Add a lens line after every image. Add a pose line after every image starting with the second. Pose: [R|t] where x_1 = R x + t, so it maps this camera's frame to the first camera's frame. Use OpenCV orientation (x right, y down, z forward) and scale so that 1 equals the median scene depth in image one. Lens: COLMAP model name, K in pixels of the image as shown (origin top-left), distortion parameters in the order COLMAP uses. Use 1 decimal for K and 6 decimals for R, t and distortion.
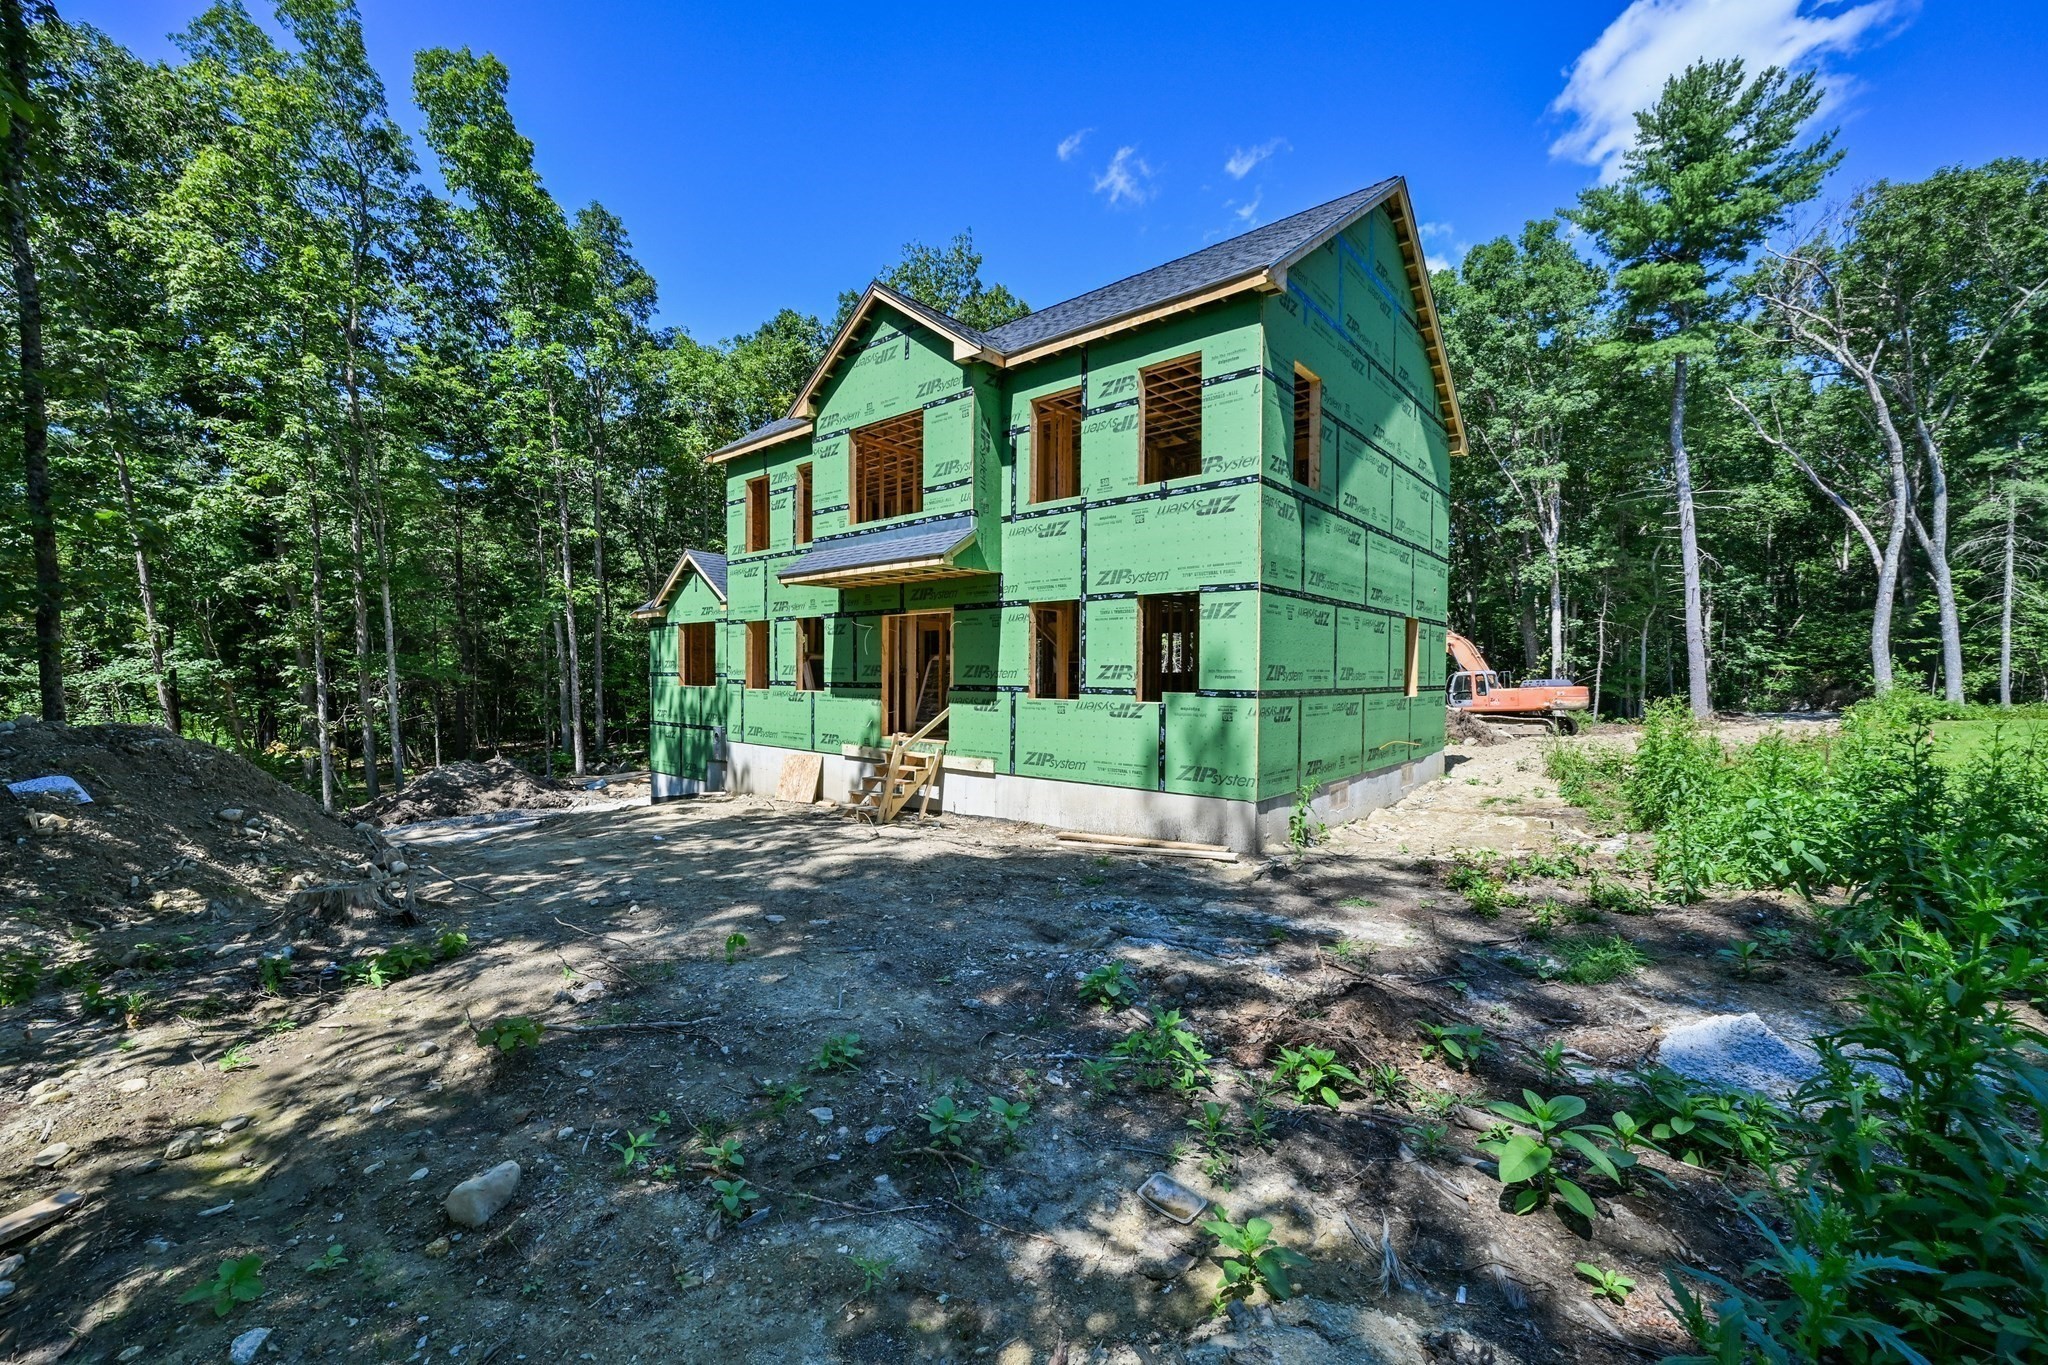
lens RADIAL K [[822.1, 0, 1033.7], [0, 822.1, 692.9], [0, 0, 1]] dist [-0.001117, -0.000384]
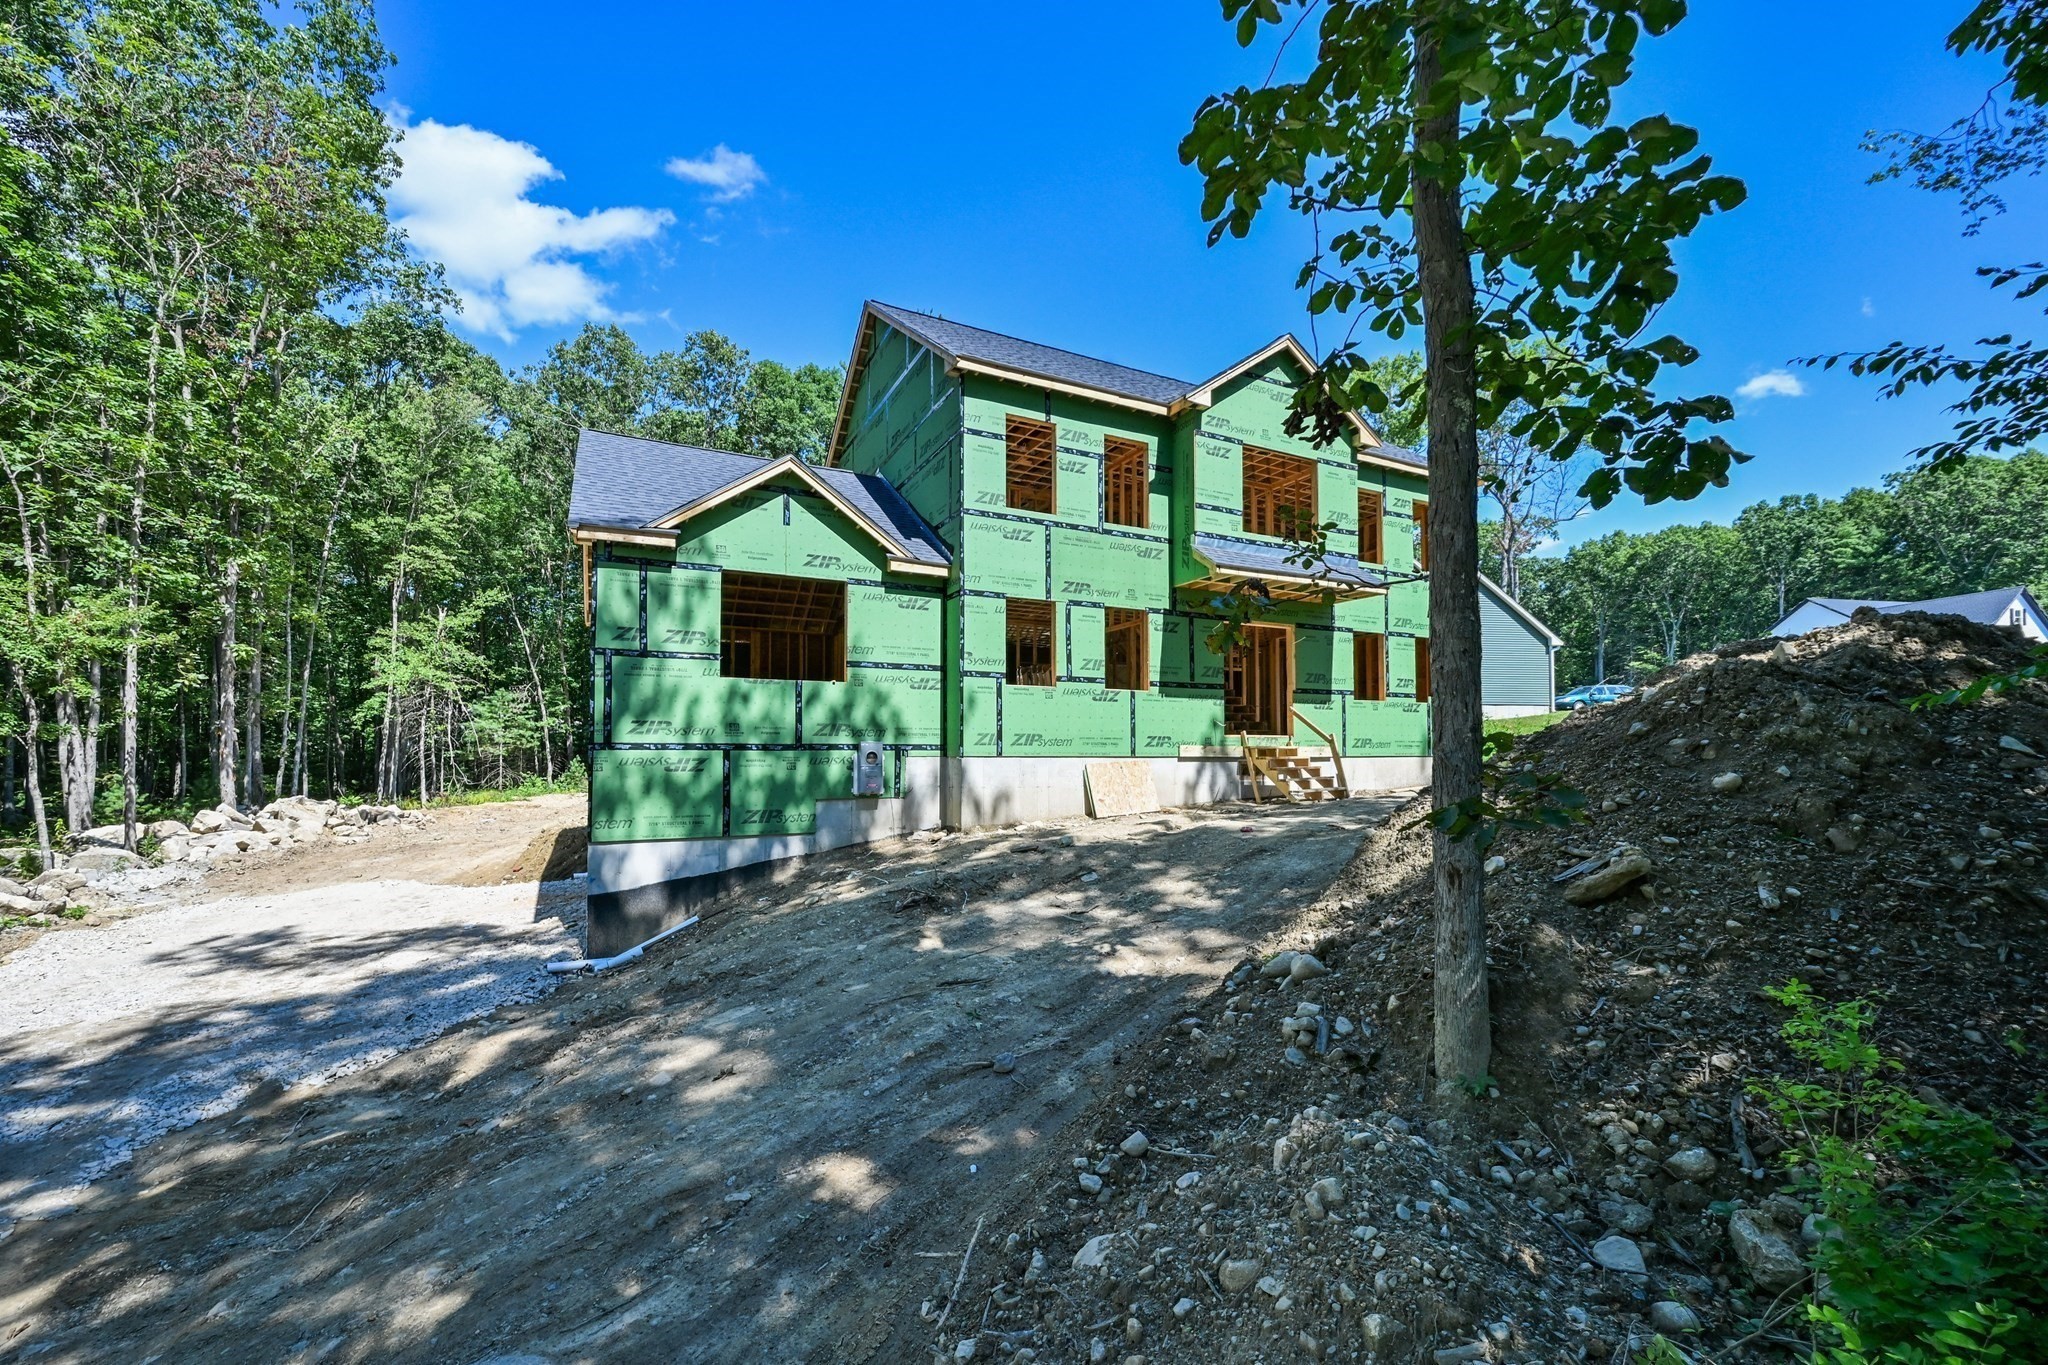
lens RADIAL K [[822.1, 0, 996.4], [0, 822.1, 729.5], [0, 0, 1]] dist [-0.001117, -0.000384]
pose [[0.377309, 0.020295, 0.925865, -1.605890], [0.024861, 0.999178, -0.032034, 0.091473], [-0.925754, 0.035105, 0.376494, 1.108900]]
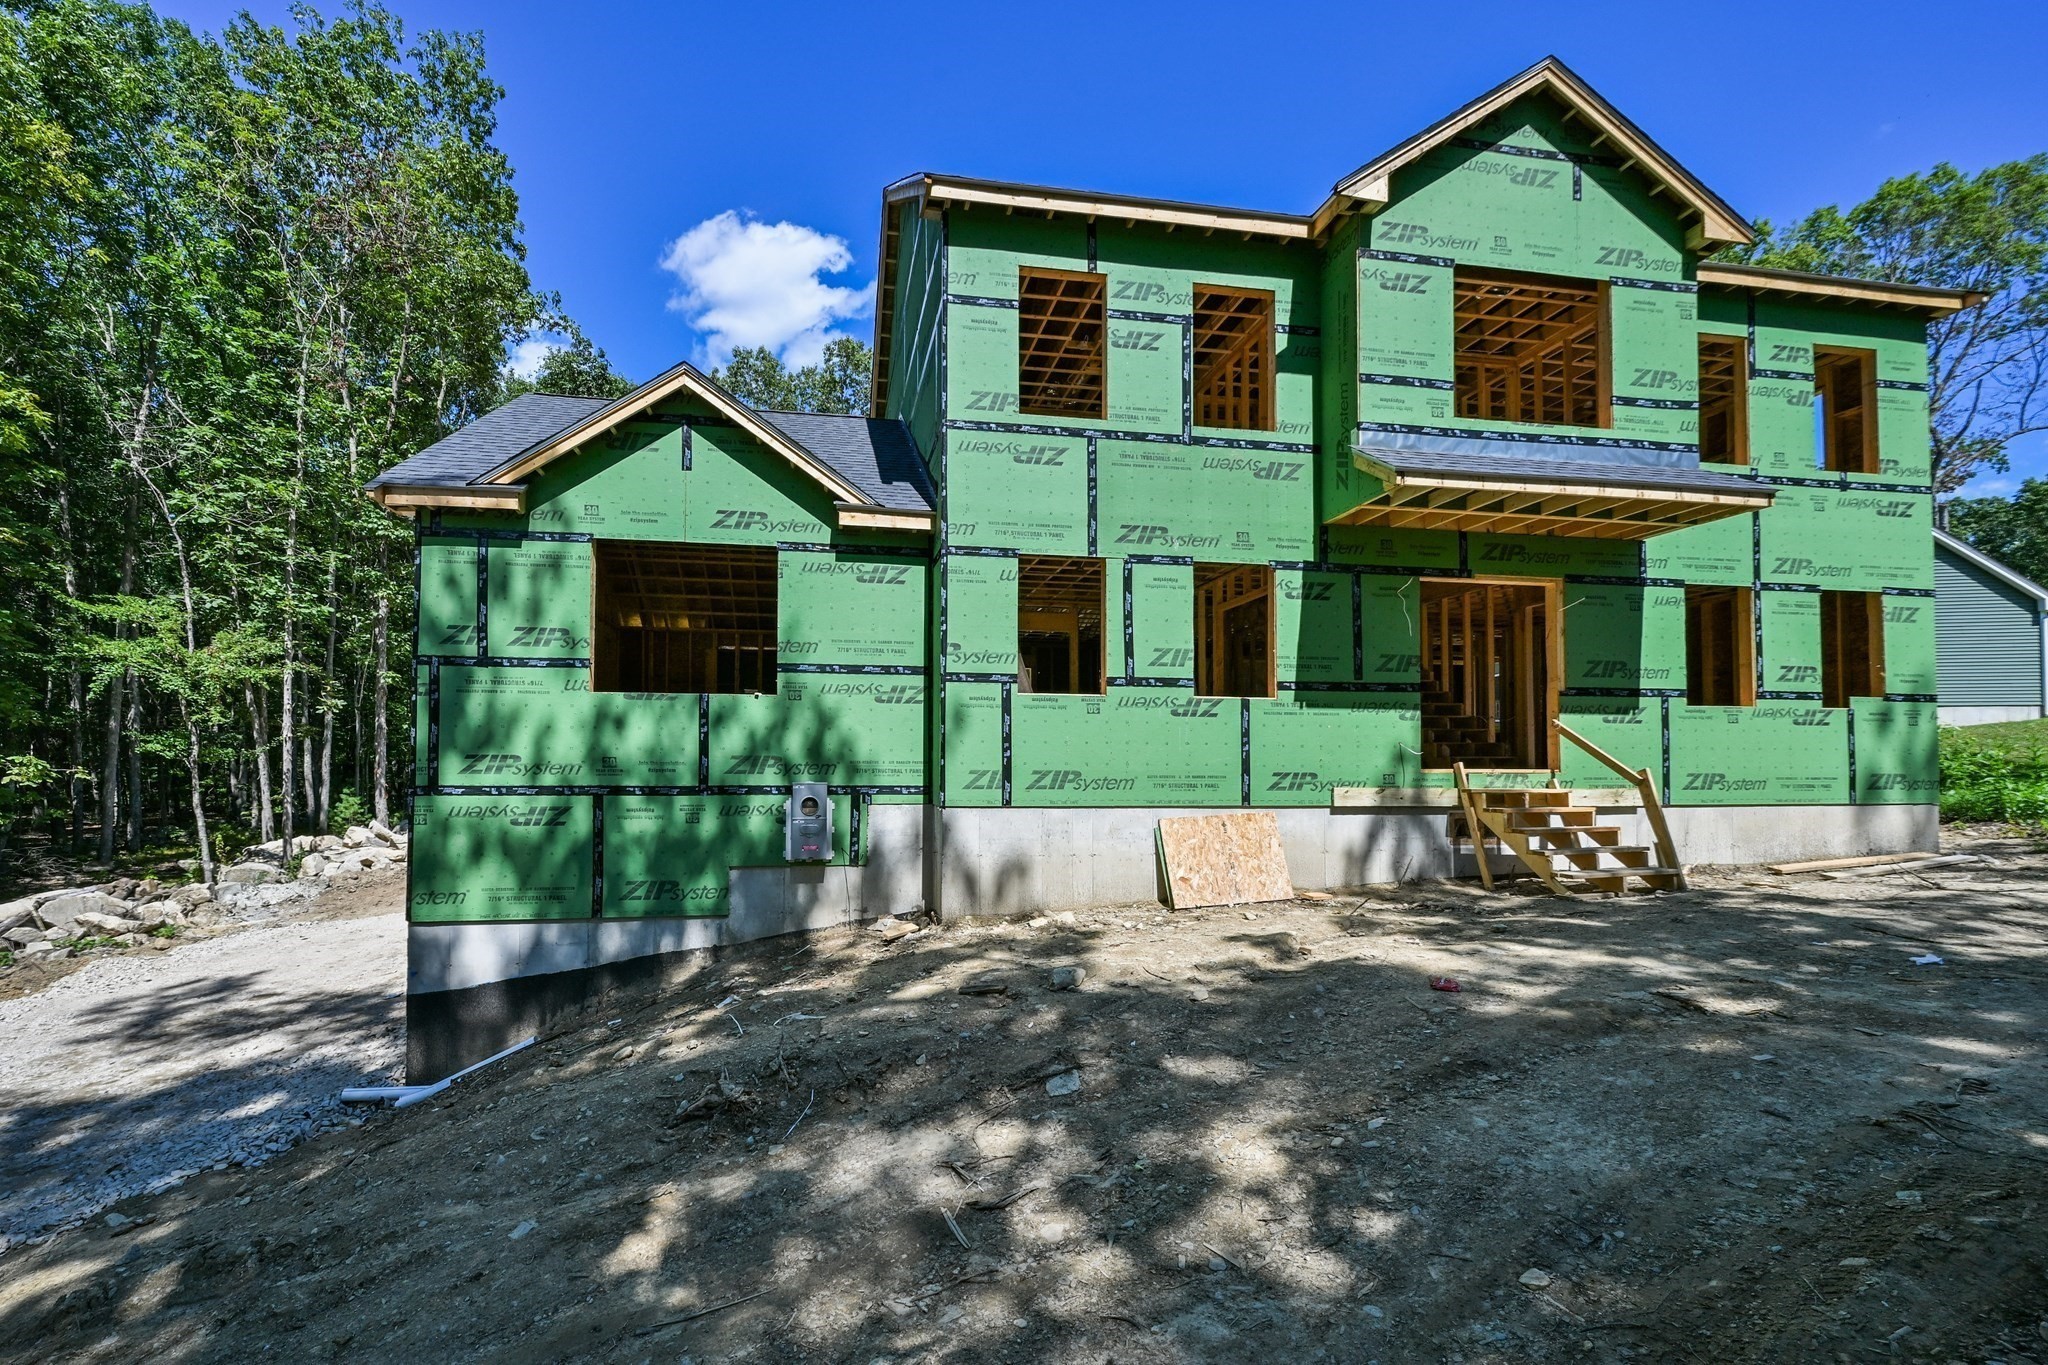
lens RADIAL K [[822.1, 0, 913.2], [0, 822.1, 744.7], [0, 0, 1]] dist [-0.001117, -0.000384]
pose [[0.648438, 0.013987, 0.761139, -1.150469], [0.018396, 0.999251, -0.034035, 0.061053], [-0.761045, 0.036071, 0.647695, 1.128145]]
